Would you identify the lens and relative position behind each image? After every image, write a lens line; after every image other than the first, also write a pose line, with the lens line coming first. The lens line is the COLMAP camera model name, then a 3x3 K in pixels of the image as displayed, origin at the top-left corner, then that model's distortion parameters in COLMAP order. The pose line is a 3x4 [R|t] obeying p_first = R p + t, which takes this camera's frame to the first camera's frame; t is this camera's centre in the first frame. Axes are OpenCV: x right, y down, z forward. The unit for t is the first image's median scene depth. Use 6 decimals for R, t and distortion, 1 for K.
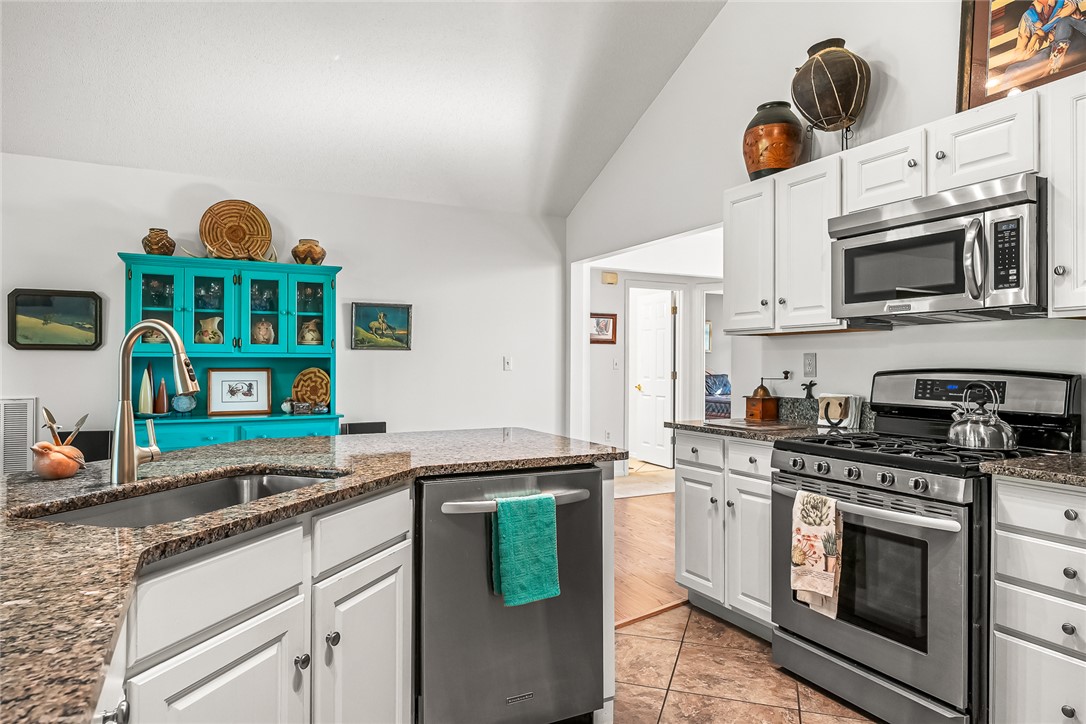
lens RADIAL K [[670.8, 0, 543.0], [0, 670.8, 362.0], [0, 0, 1]] dist [0.003512, 0.000371]
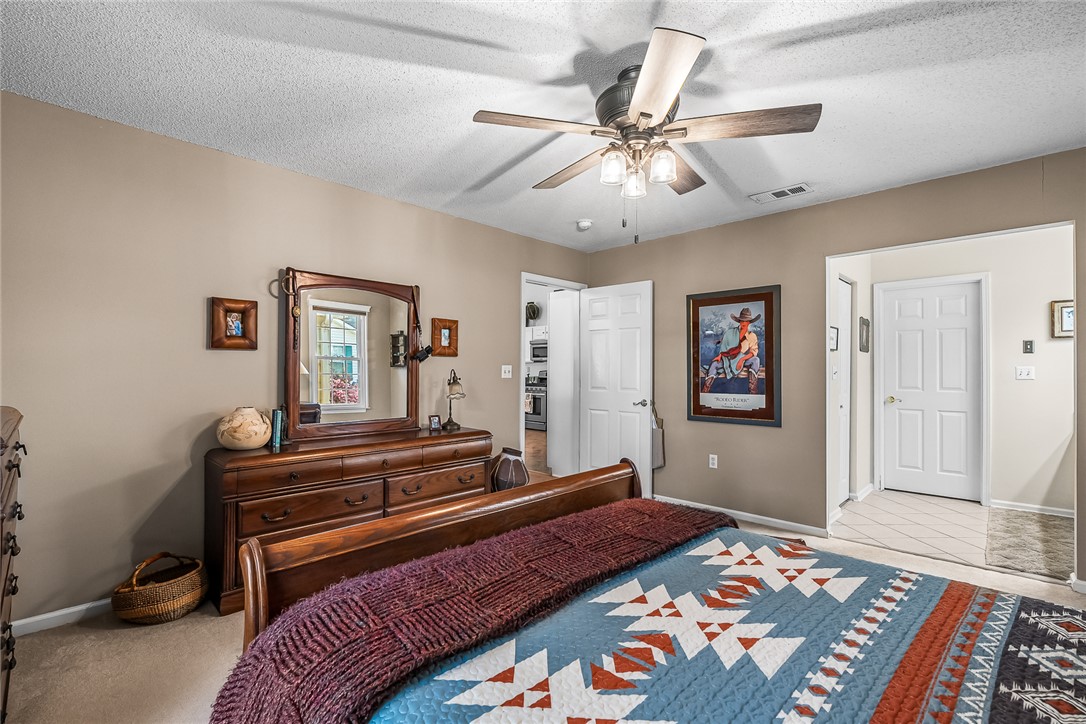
lens RADIAL K [[490.5, 0, 541.9], [0, 490.5, 362.4], [0, 0, 1]] dist [-0.001247, 0.000650]
pose [[0.947964, 0.002072, 0.318371, -0.432281], [0.000956, 0.999956, -0.009356, -0.009936], [-0.318377, 0.009174, 0.947920, -1.643465]]
